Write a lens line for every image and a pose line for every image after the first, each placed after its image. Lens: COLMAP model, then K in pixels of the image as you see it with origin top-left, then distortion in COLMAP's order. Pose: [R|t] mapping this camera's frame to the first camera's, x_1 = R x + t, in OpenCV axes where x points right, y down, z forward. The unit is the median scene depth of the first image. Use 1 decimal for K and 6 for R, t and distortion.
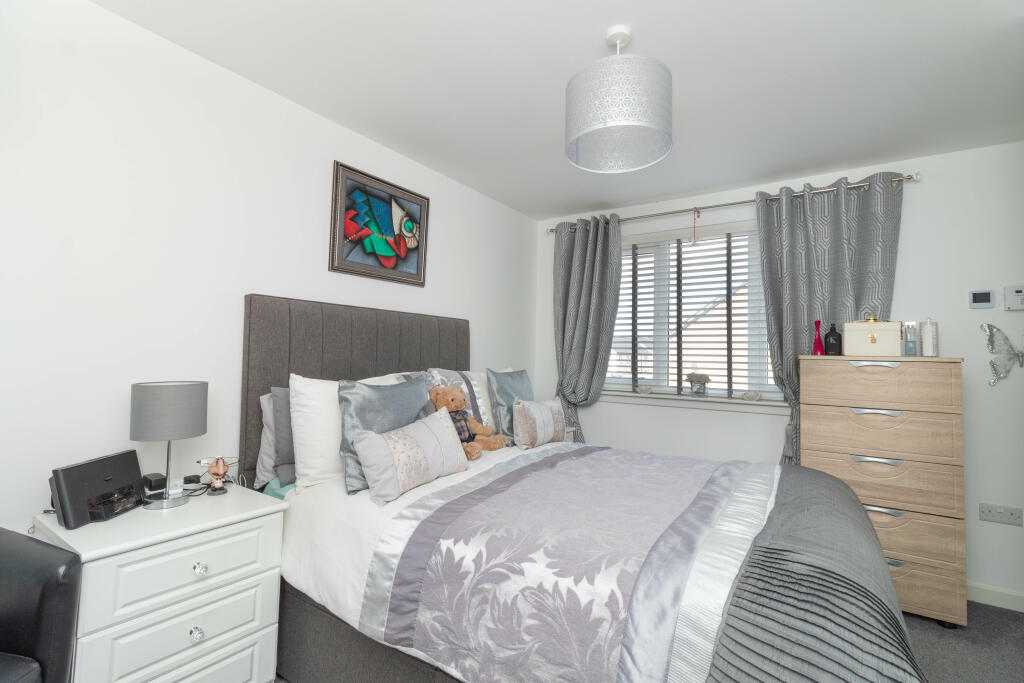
lens RADIAL K [[474.3, 0, 511.4], [0, 474.3, 341.3], [0, 0, 1]] dist [0.017053, 0.000039]
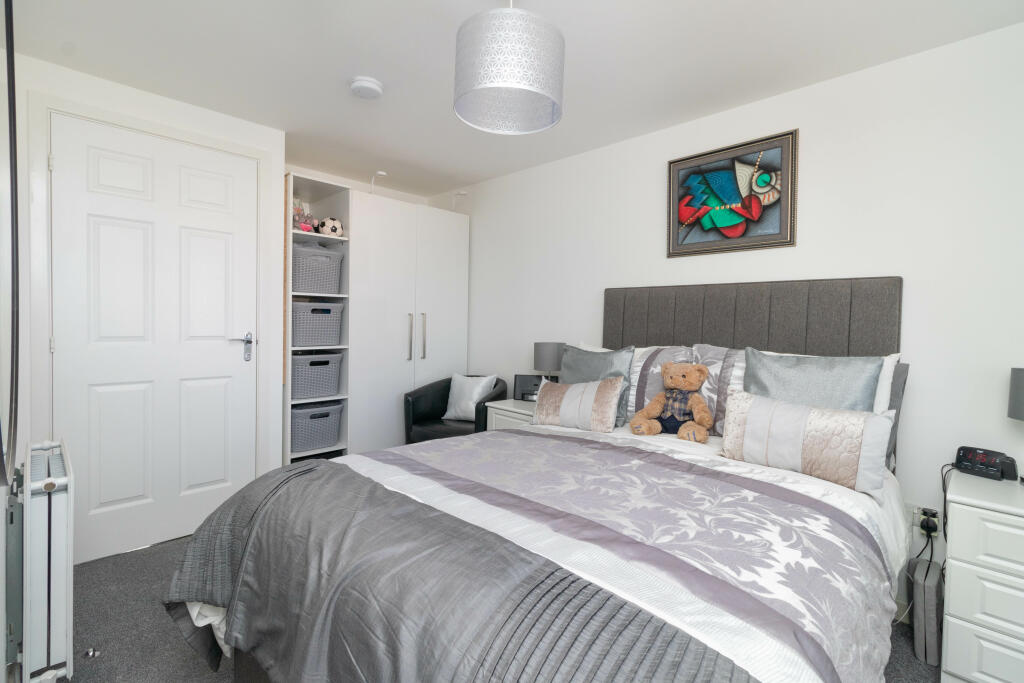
lens RADIAL K [[474.3, 0, 510.5], [0, 474.3, 337.0], [0, 0, 1]] dist [0.017053, 0.000039]
pose [[-0.168833, 0.006160, -0.985625, 0.738493], [0.013522, 0.999901, 0.003933, 0.031223], [0.985552, -0.012664, -0.168899, 0.723444]]
